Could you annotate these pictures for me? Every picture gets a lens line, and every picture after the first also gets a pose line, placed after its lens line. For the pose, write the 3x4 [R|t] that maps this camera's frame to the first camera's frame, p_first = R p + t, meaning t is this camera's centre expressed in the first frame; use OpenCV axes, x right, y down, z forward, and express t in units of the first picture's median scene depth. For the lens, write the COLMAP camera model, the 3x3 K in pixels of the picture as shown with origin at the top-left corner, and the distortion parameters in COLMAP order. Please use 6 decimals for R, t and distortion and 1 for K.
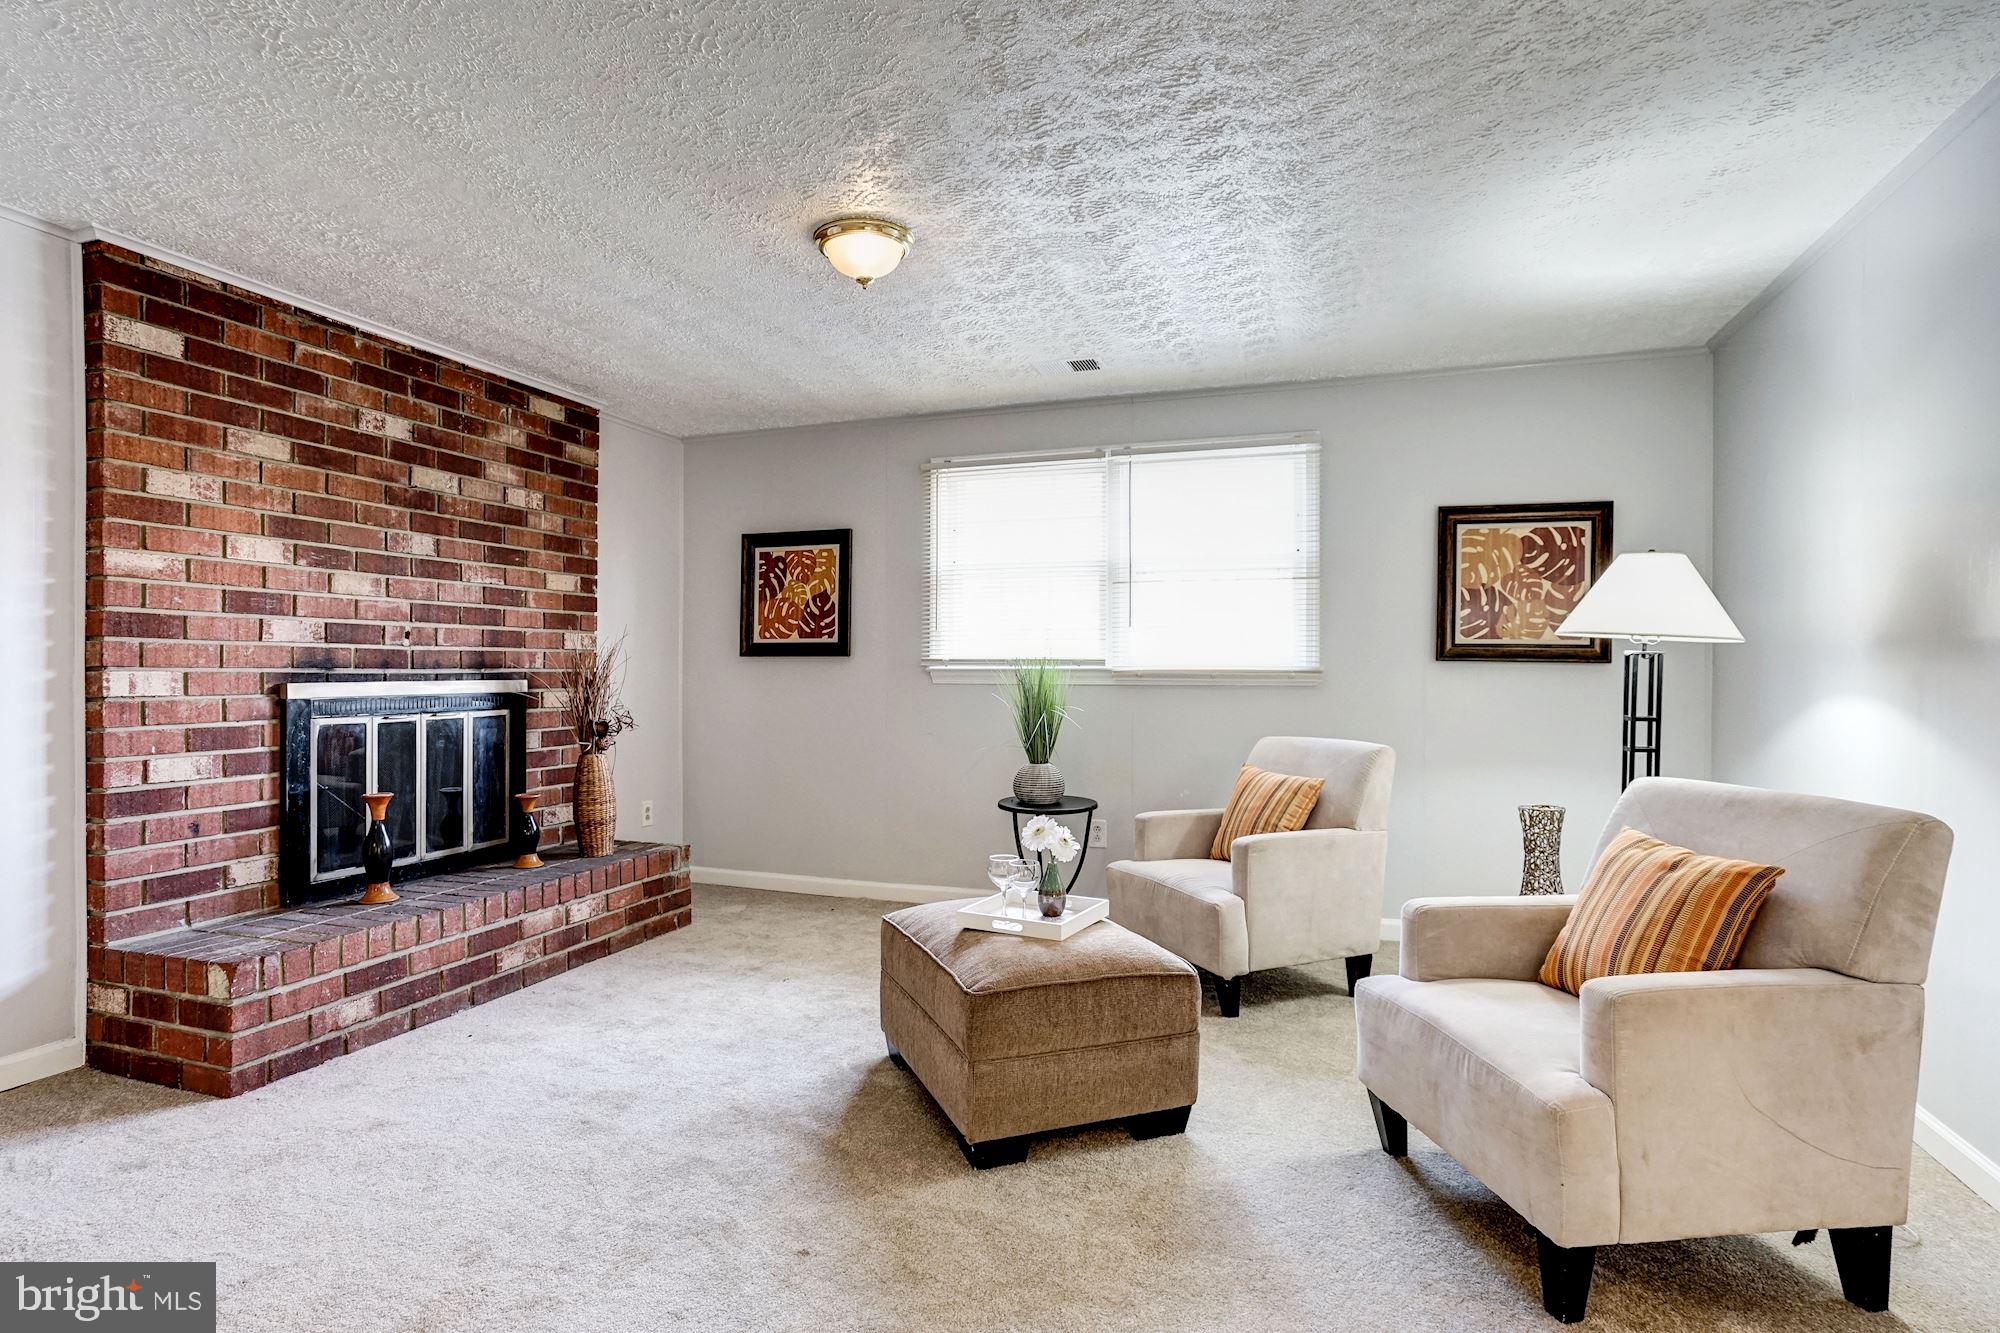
lens RADIAL K [[1026.7, 0, 994.8], [0, 1026.7, 675.3], [0, 0, 1]] dist [-0.048339, 0.040462]
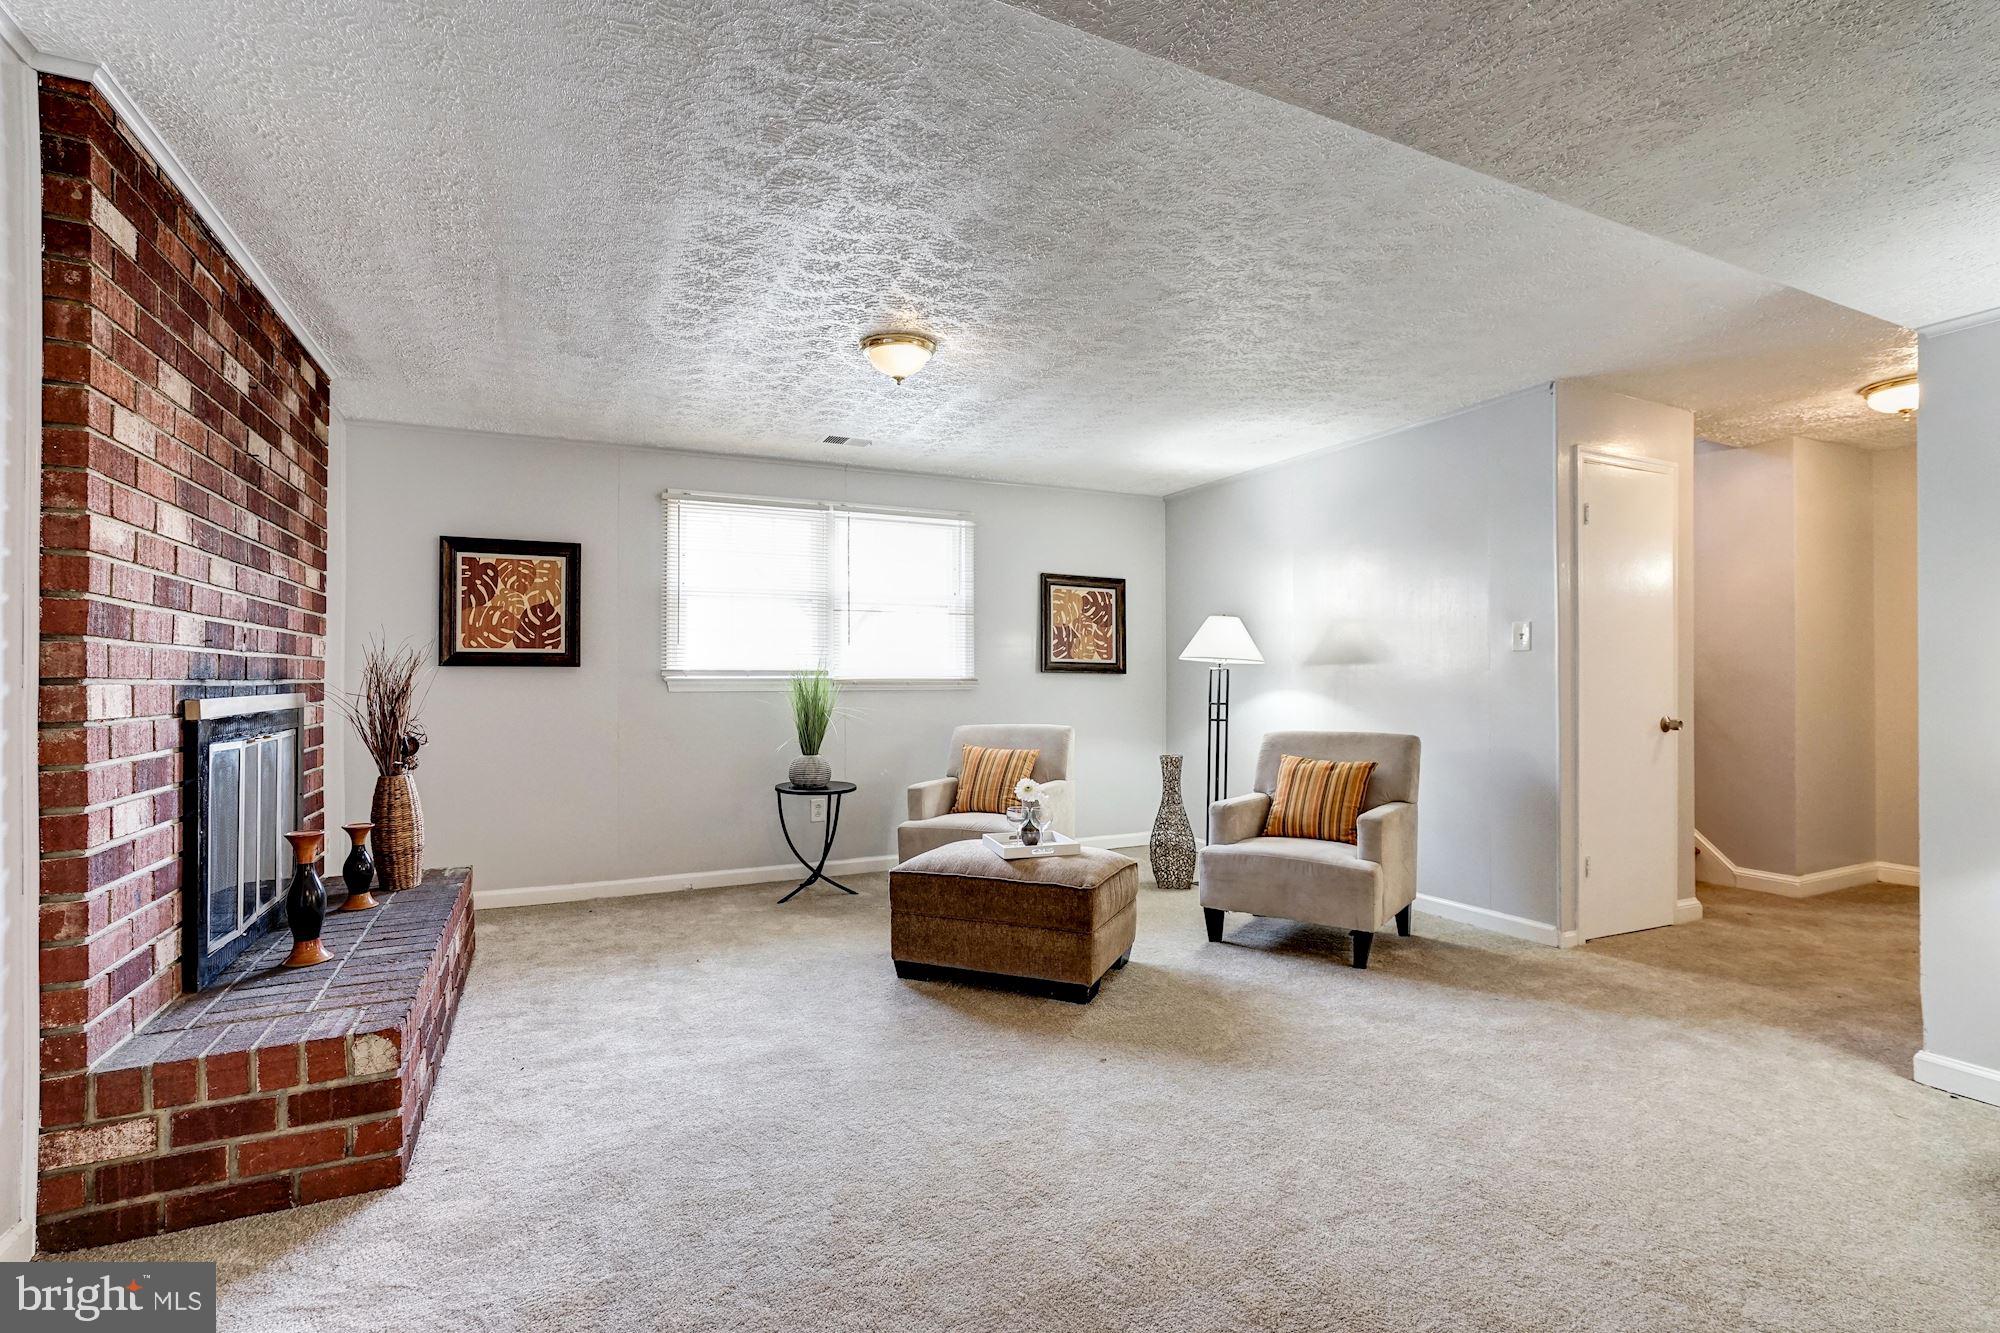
lens RADIAL K [[911.0, 0, 997.8], [0, 911.0, 676.9], [0, 0, 1]] dist [-0.037287, 0.019484]
pose [[0.705278, -0.001706, 0.708929, -0.591109], [0.006778, 0.999968, -0.004337, -0.001713], [-0.708899, 0.007864, 0.705267, 0.069105]]
